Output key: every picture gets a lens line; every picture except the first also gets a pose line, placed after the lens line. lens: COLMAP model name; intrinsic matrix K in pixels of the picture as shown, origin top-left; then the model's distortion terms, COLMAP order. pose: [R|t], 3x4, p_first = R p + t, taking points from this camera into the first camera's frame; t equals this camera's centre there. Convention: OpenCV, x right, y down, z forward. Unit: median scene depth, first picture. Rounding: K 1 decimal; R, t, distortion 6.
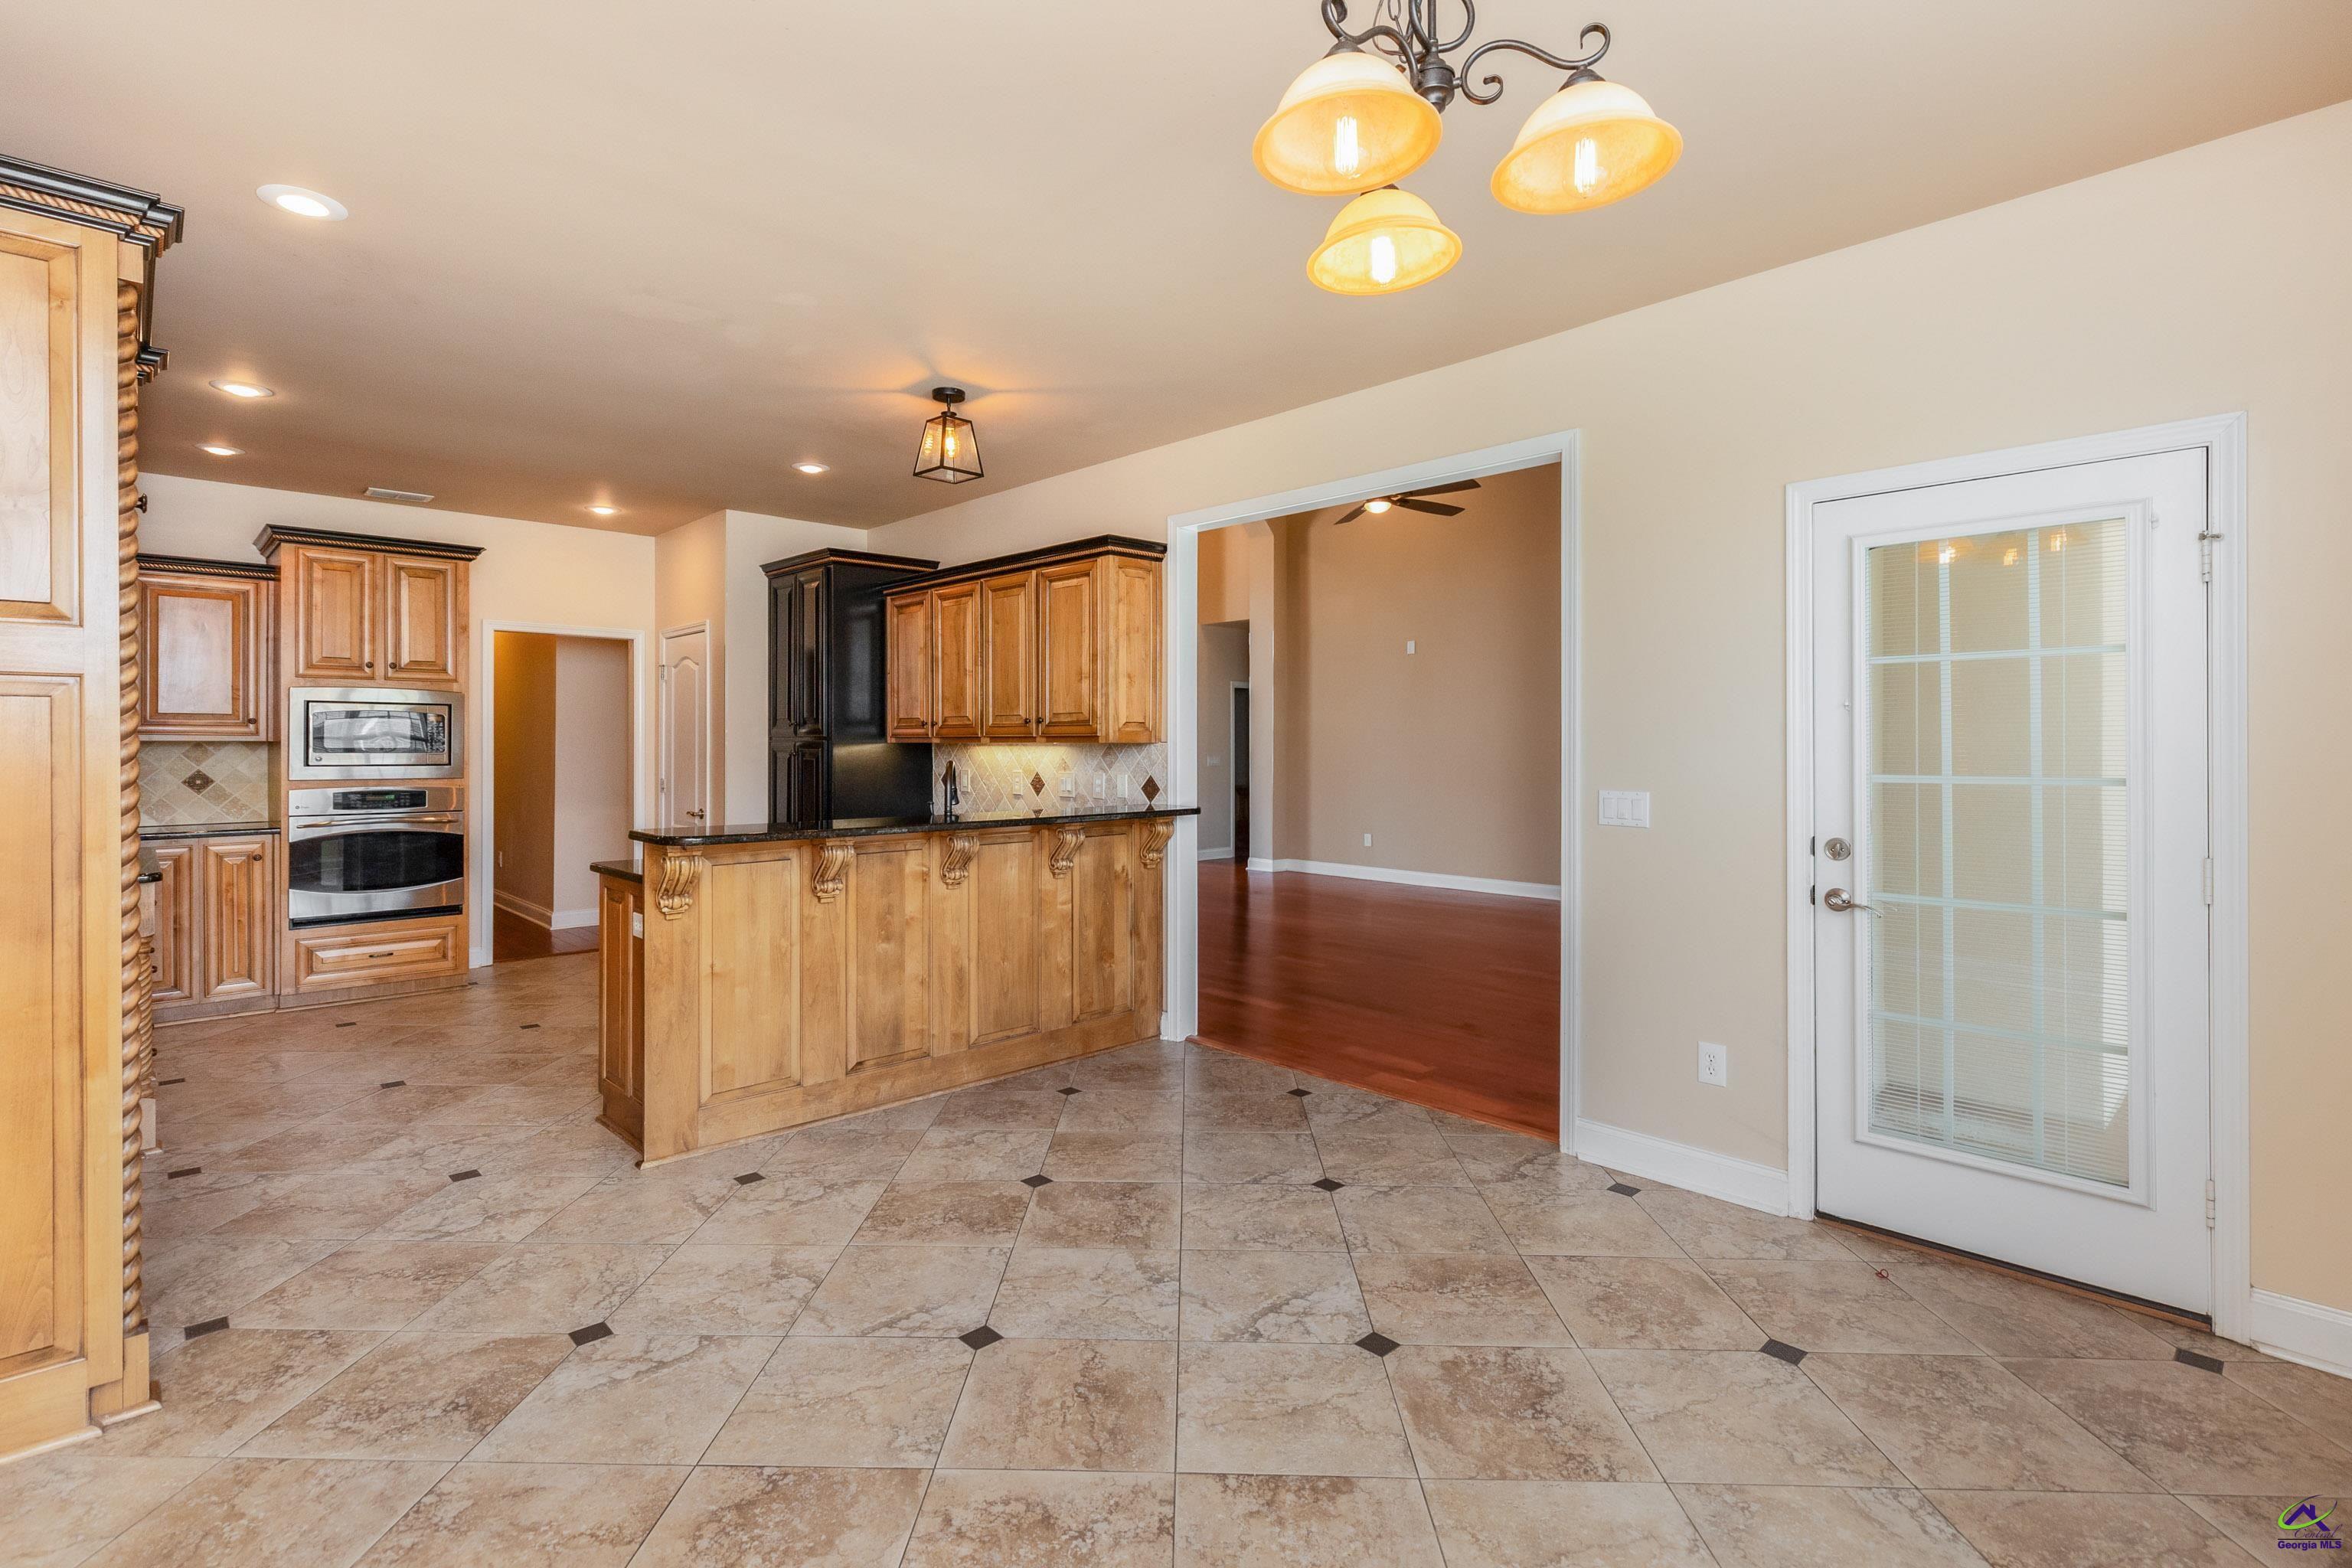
lens RADIAL K [[1086.7, 0, 1171.0], [0, 1086.7, 740.2], [0, 0, 1]] dist [-0.000878, -0.000192]
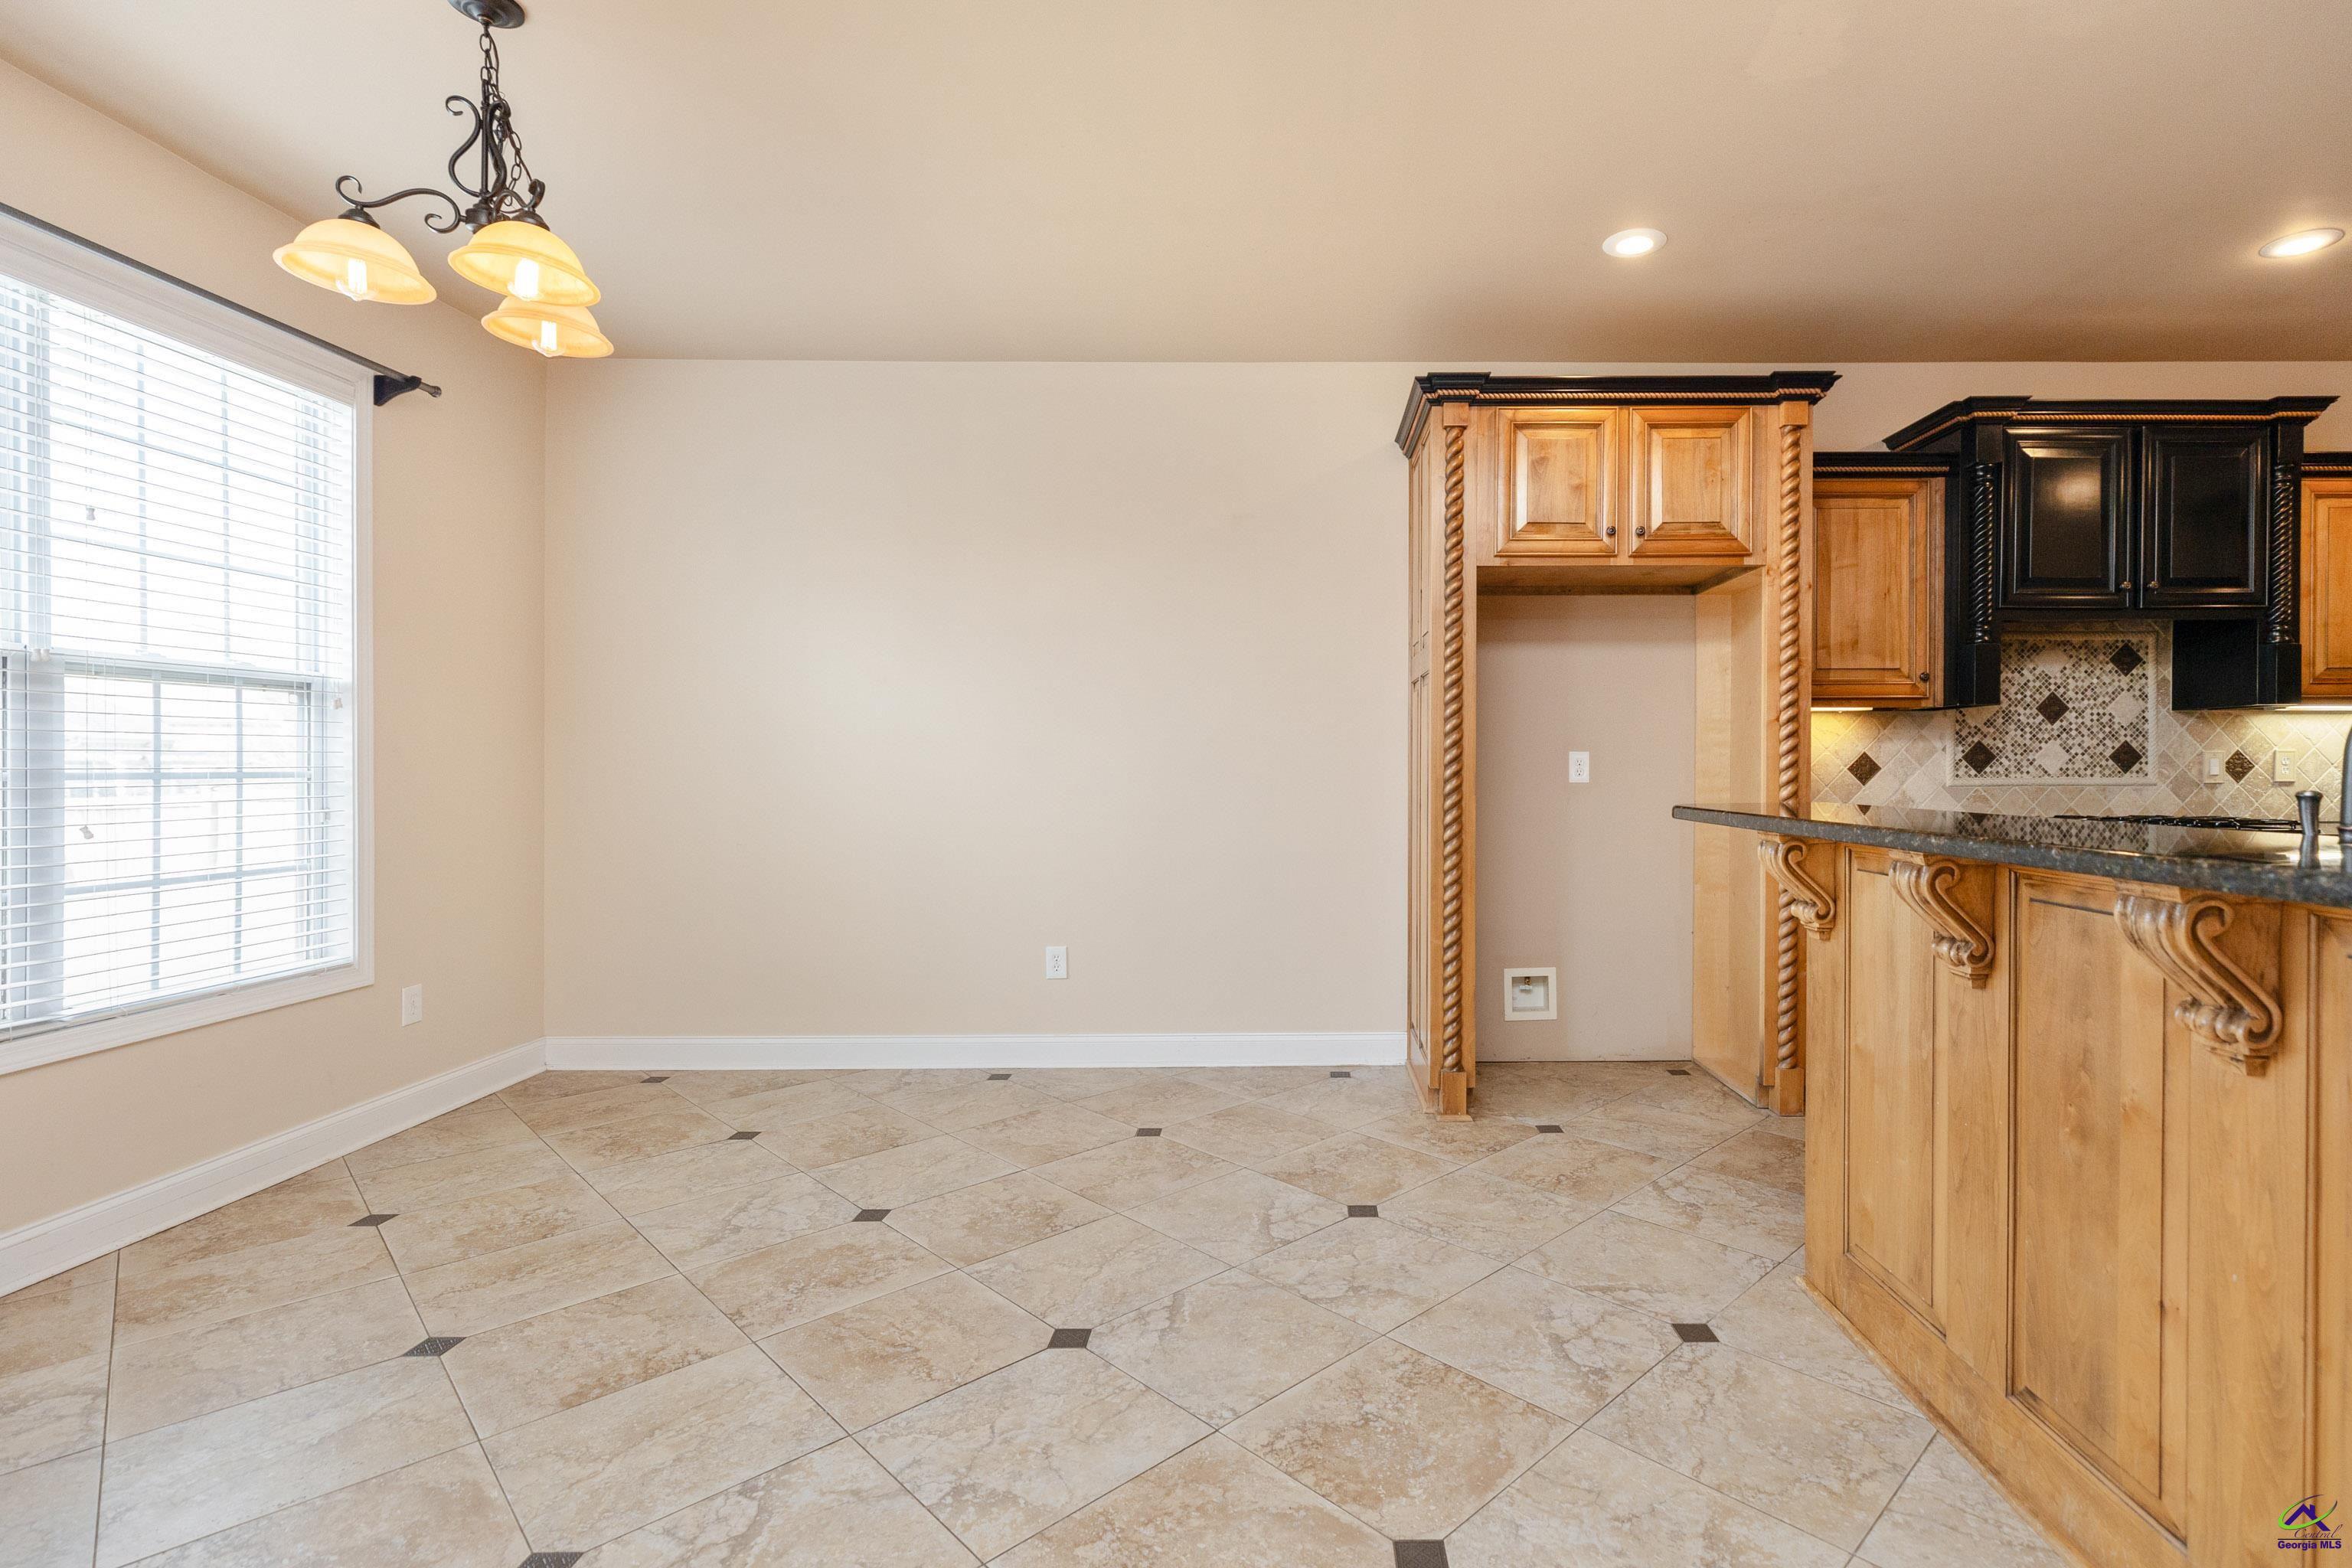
lens RADIAL K [[1117.5, 0, 1176.0], [0, 1117.5, 784.0], [0, 0, 1]] dist [0.000617, 0.000129]
pose [[-0.740294, 0.009642, -0.672214, 0.344829], [-0.000227, 0.999893, 0.014592, 0.108326], [0.672283, 0.010955, -0.740213, 1.702695]]
